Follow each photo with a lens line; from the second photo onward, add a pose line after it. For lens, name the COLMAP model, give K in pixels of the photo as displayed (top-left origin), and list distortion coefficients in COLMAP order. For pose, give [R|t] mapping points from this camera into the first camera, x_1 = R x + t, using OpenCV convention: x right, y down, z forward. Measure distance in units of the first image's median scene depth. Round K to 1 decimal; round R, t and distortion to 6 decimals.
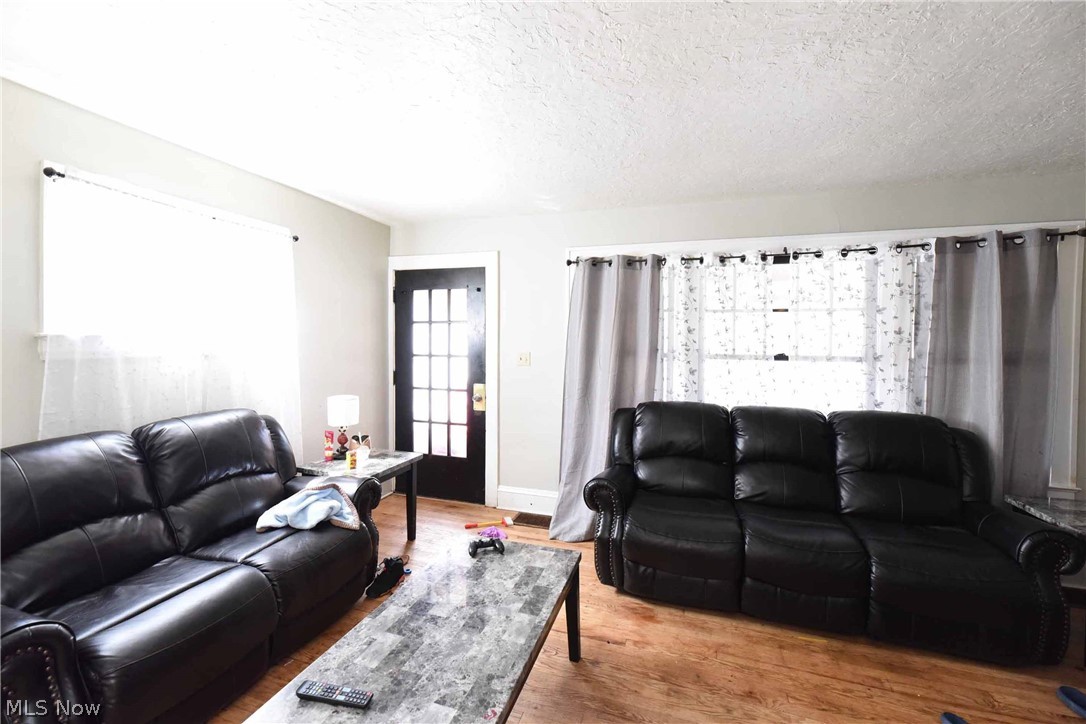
lens RADIAL K [[438.8, 0, 542.6], [0, 438.8, 356.4], [0, 0, 1]] dist [-0.002383, -0.000352]
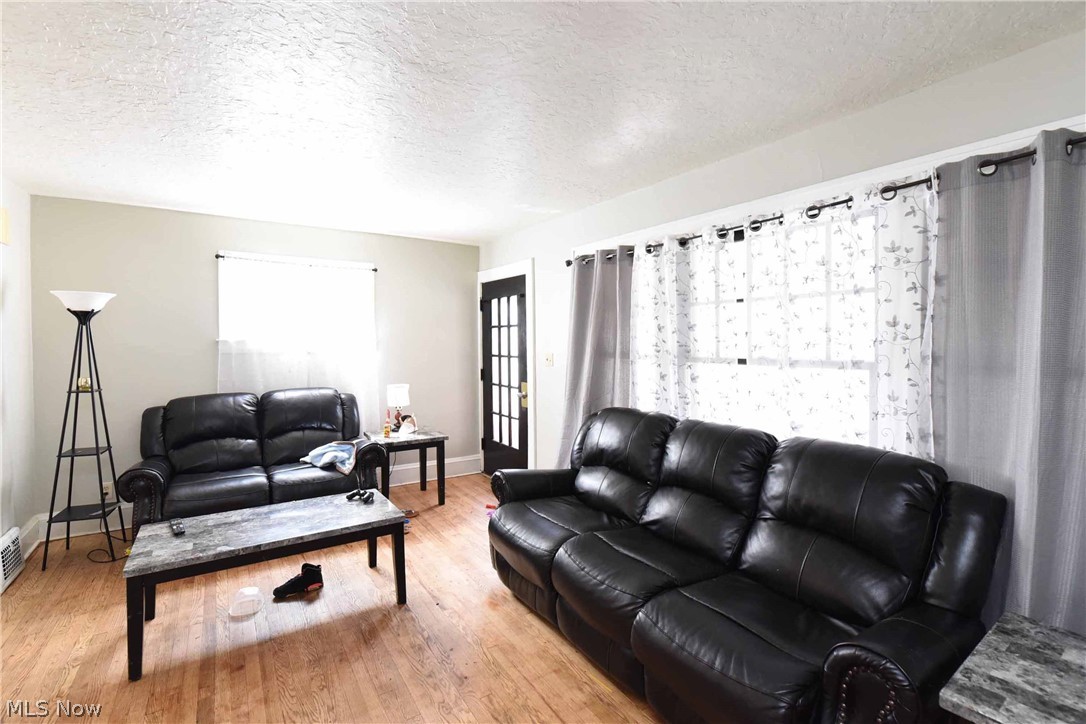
lens RADIAL K [[476.7, 0, 543.0], [0, 476.7, 362.0], [0, 0, 1]] dist [0.001469, 0.000219]
pose [[0.787480, 0.018184, -0.616071, 0.794993], [-0.018048, 0.999816, 0.006441, 0.005301], [0.616075, 0.006046, 0.787664, 0.131797]]
